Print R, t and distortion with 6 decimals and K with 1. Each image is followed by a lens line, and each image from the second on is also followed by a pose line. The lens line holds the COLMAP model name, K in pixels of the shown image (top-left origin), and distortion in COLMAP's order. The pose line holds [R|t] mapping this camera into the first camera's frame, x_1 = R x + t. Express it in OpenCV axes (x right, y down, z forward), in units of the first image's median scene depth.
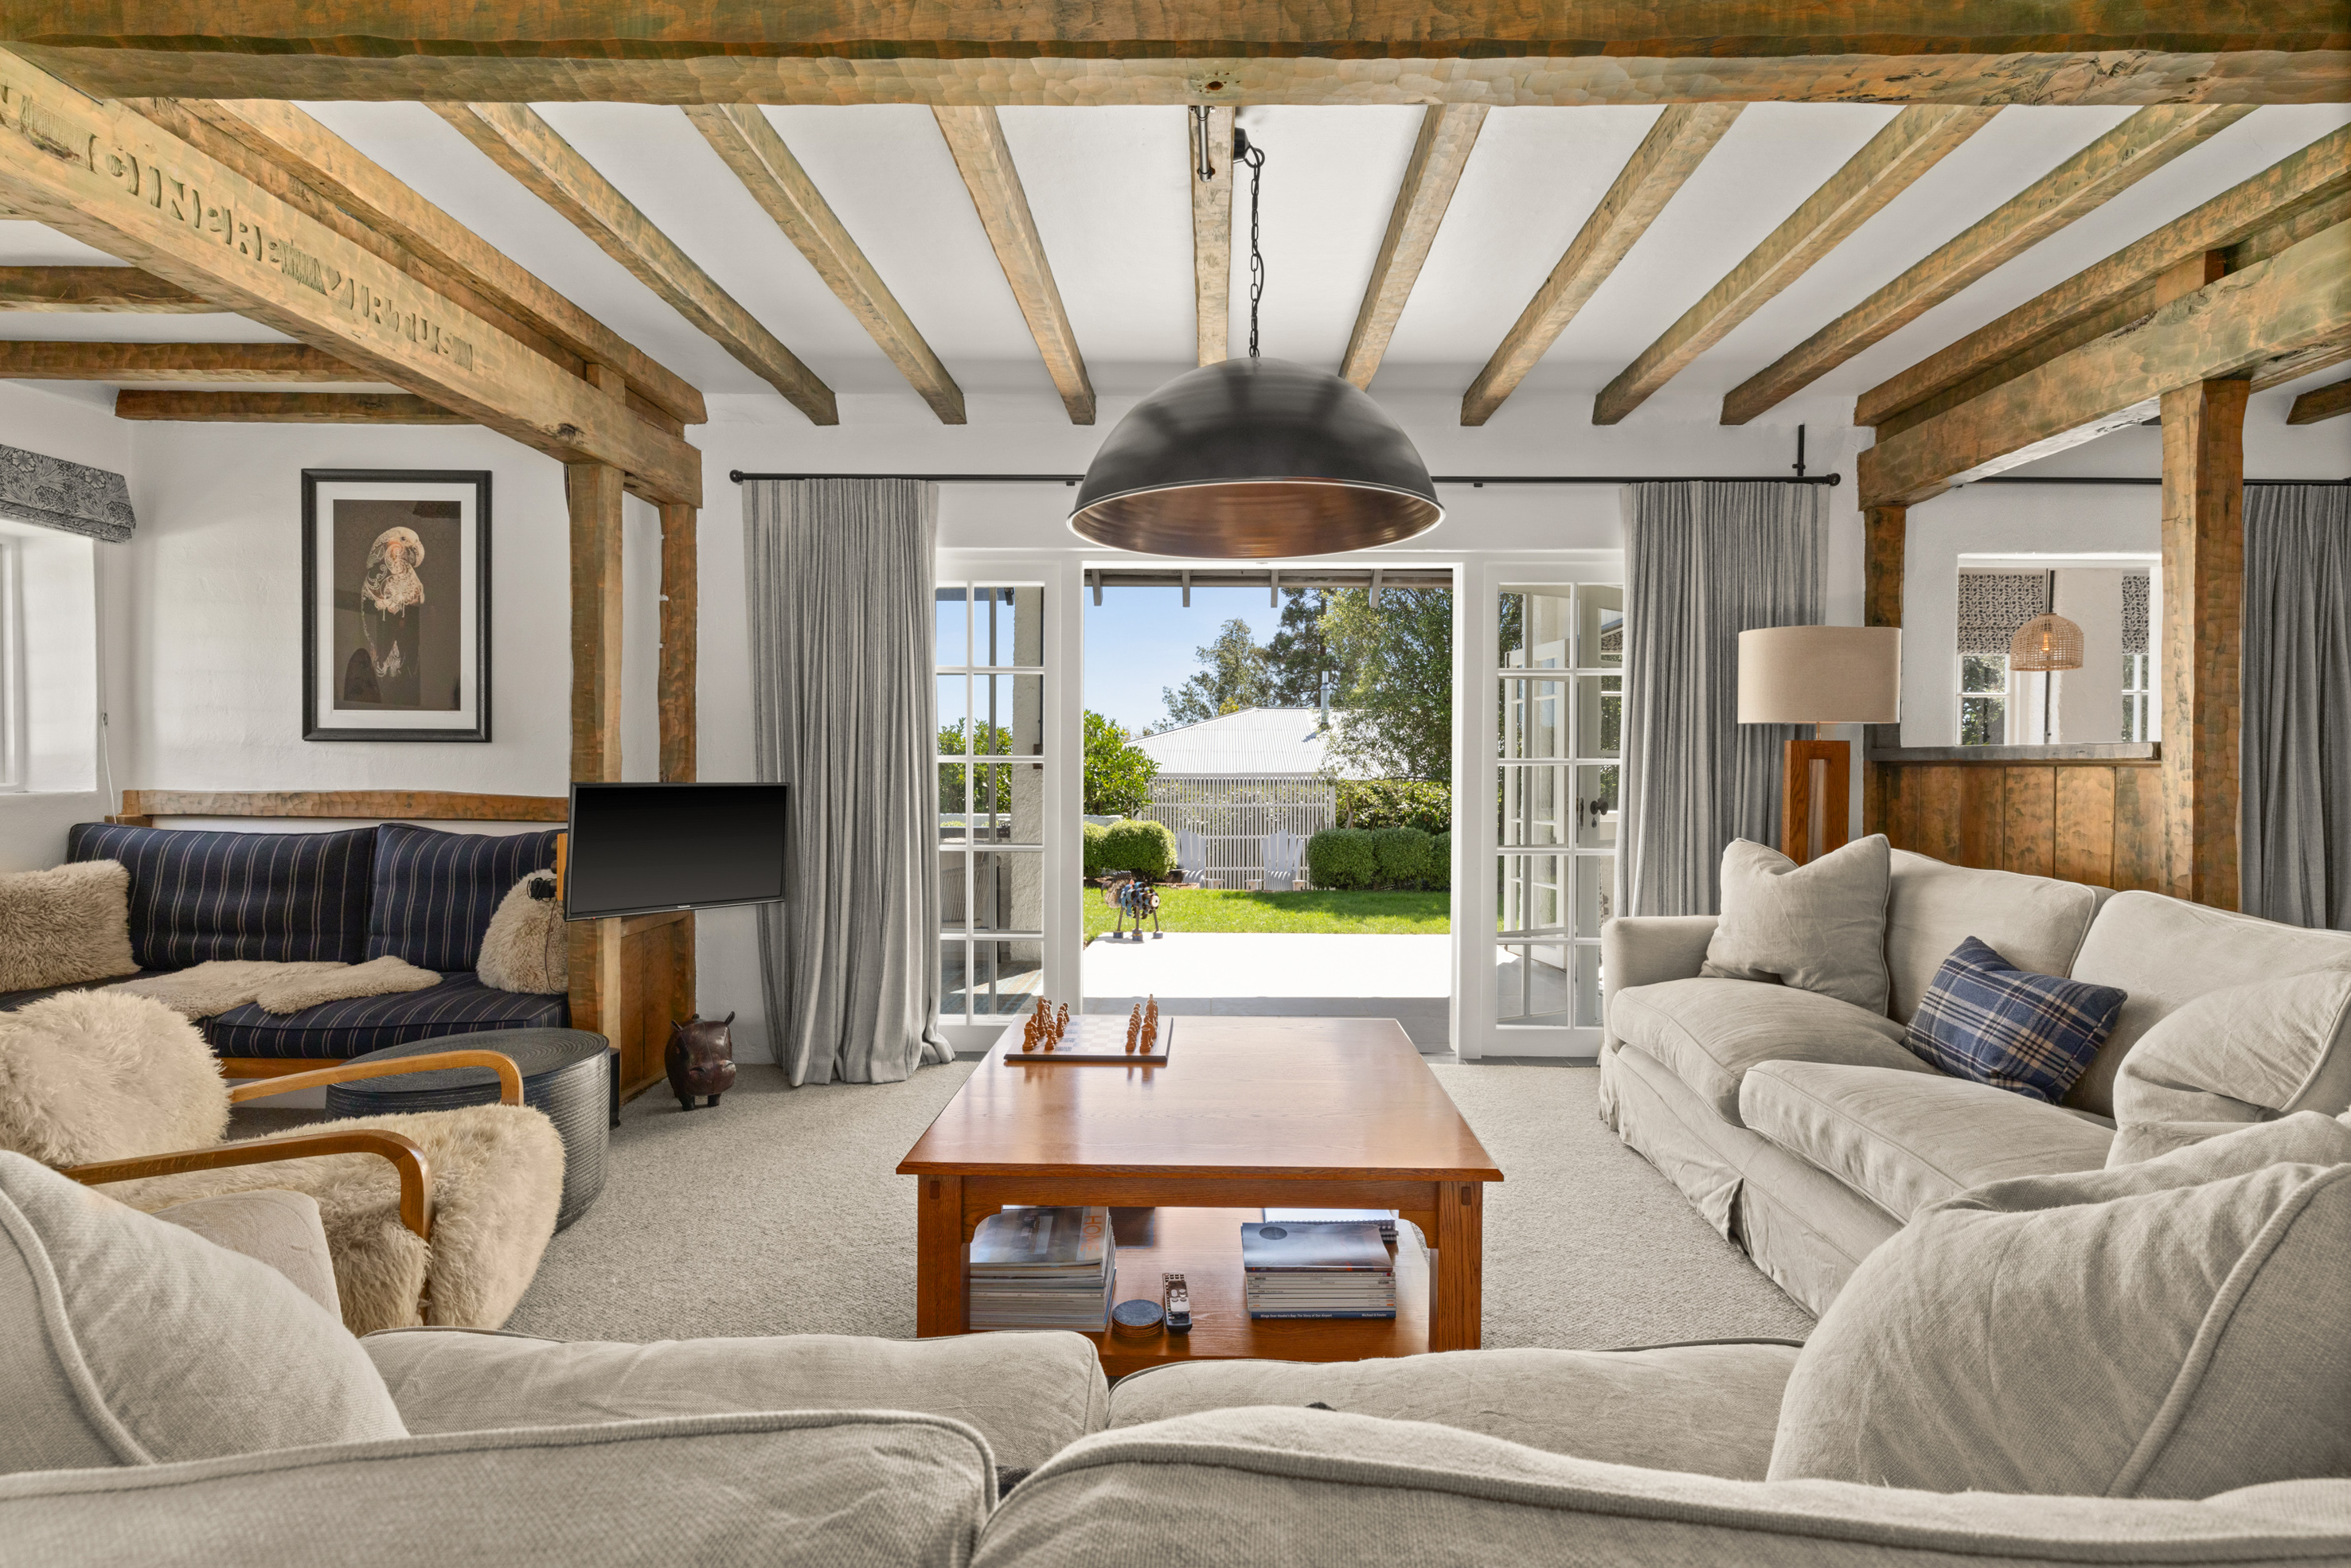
lens RADIAL K [[1033.8, 0, 1220.1], [0, 1033.8, 777.9], [0, 0, 1]] dist [0.000532, 0.001748]
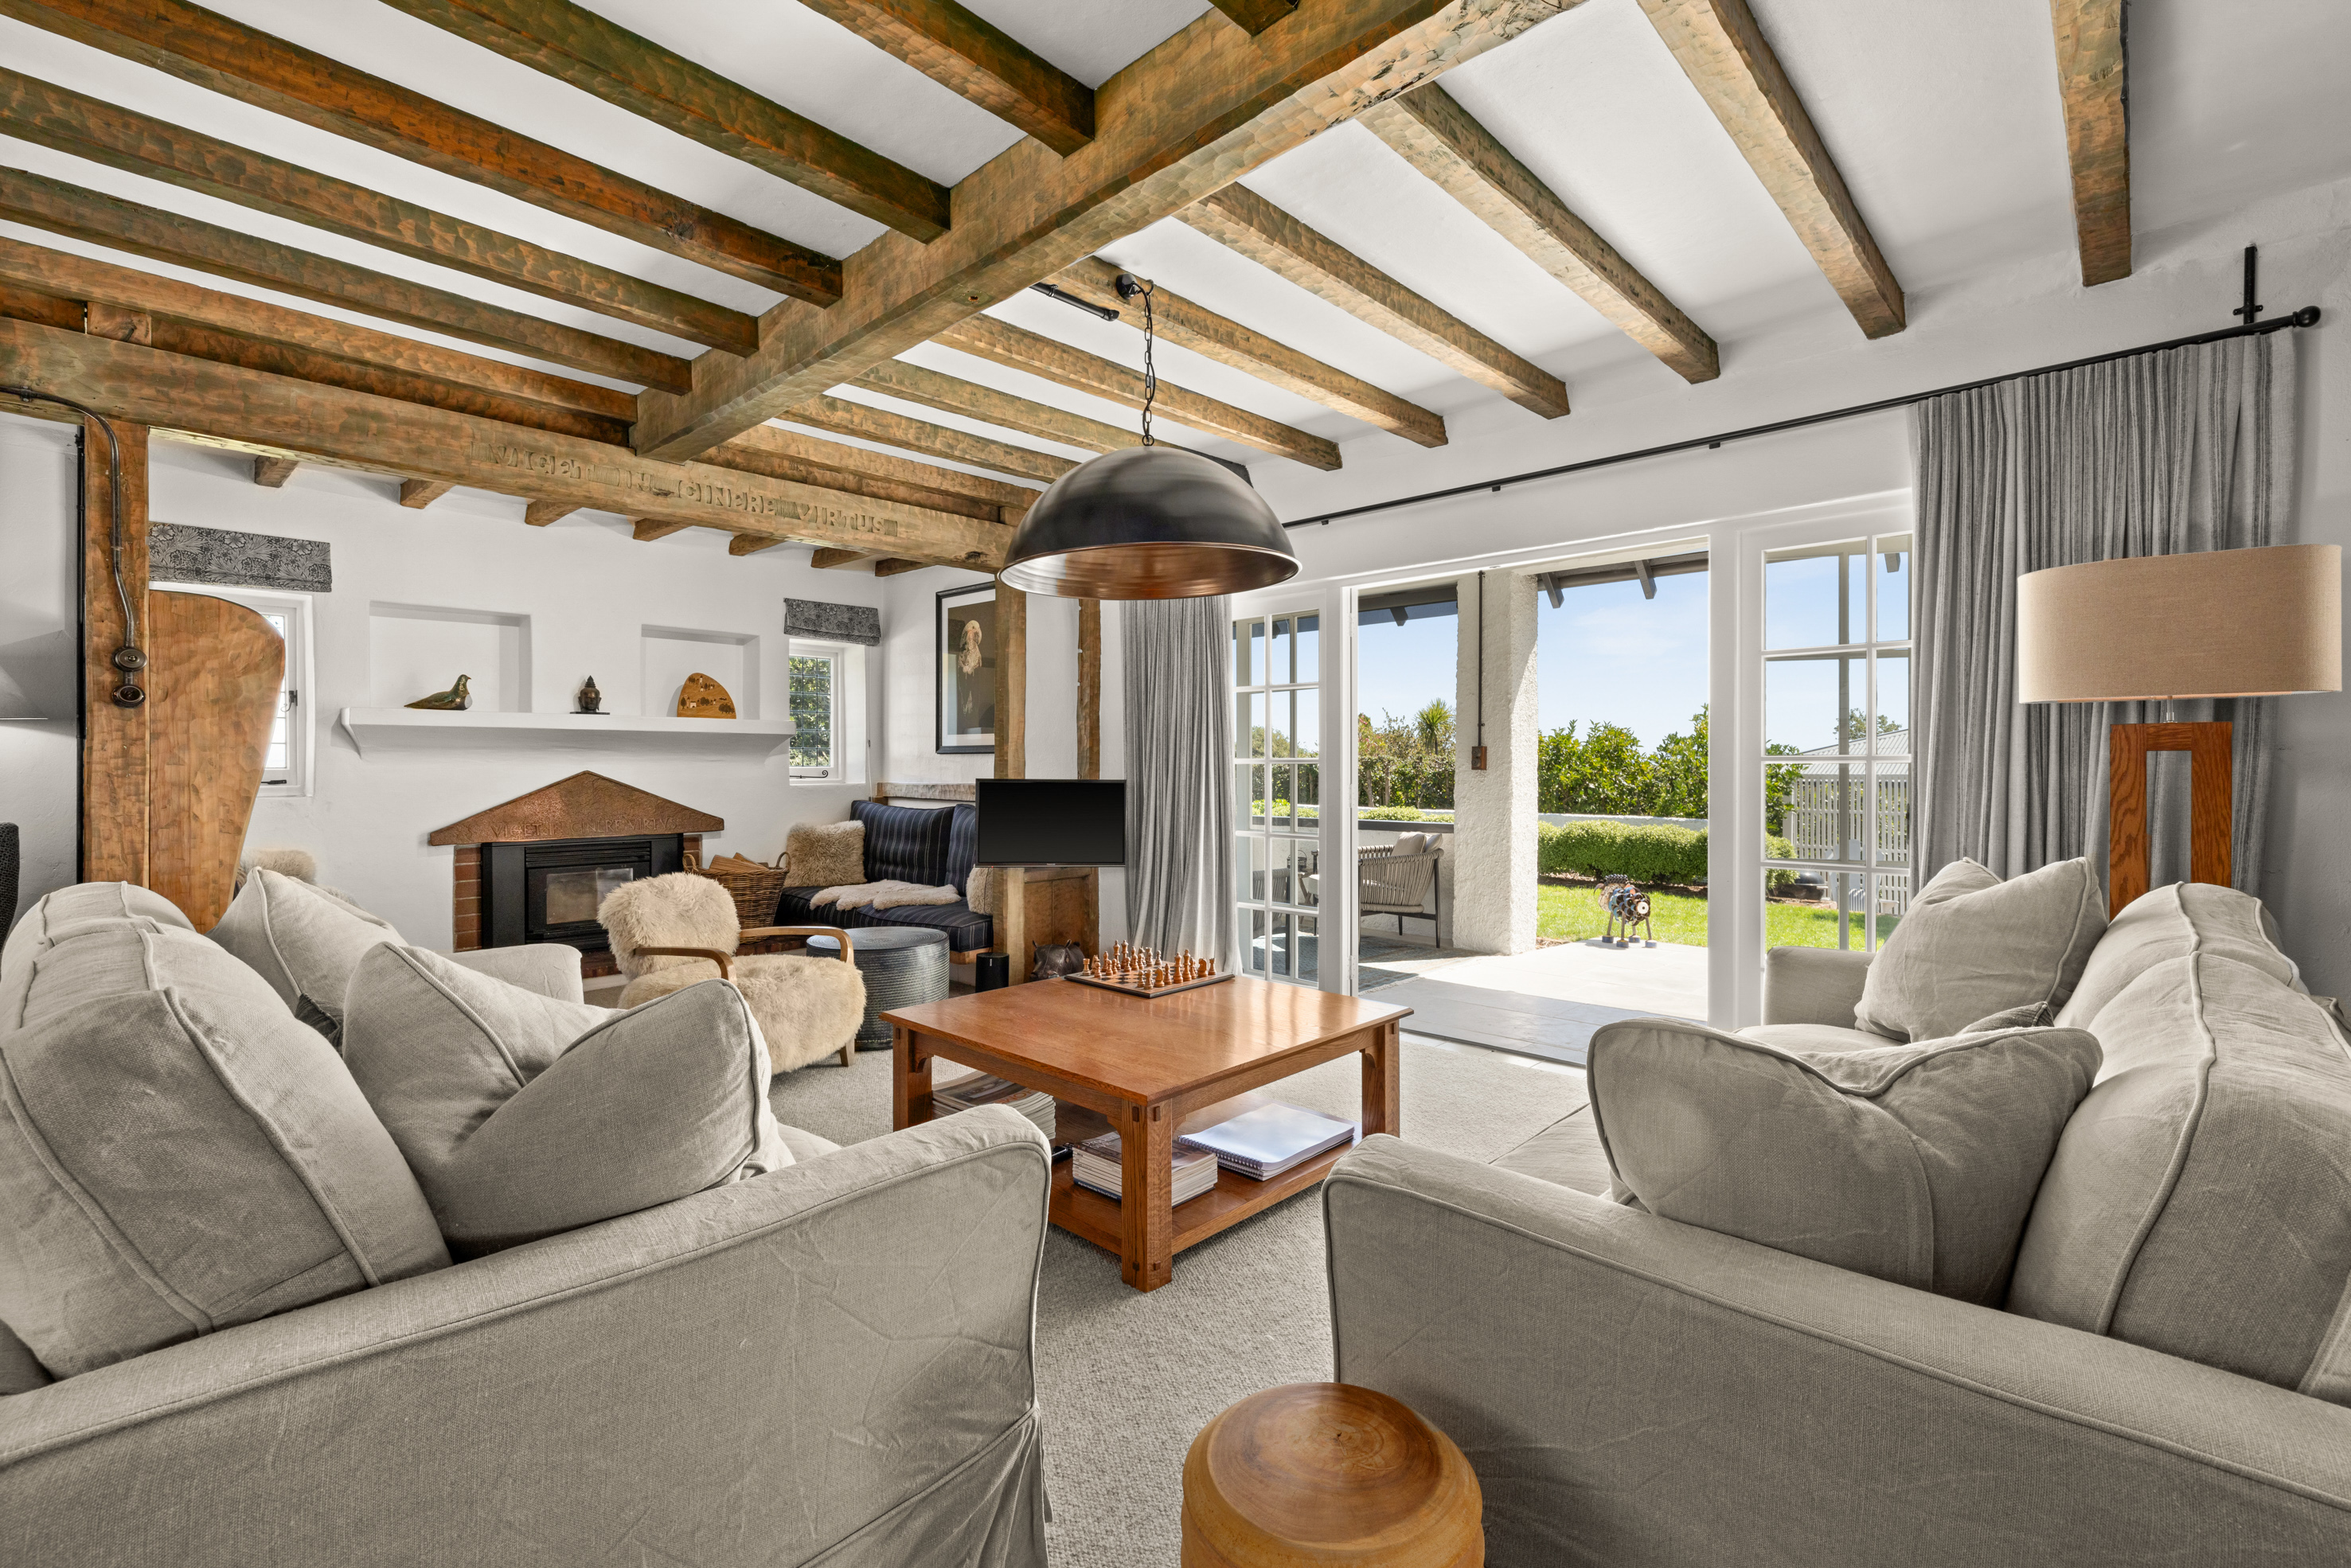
lens RADIAL K [[1033.8, 0, 1233.6], [0, 1033.8, 772.6], [0, 0, 1]] dist [0.000532, 0.001748]
pose [[0.742495, -0.001512, -0.669850, 0.587133], [-0.003380, 0.999976, -0.006005, 0.002913], [0.669843, 0.006723, 0.742472, 0.078430]]
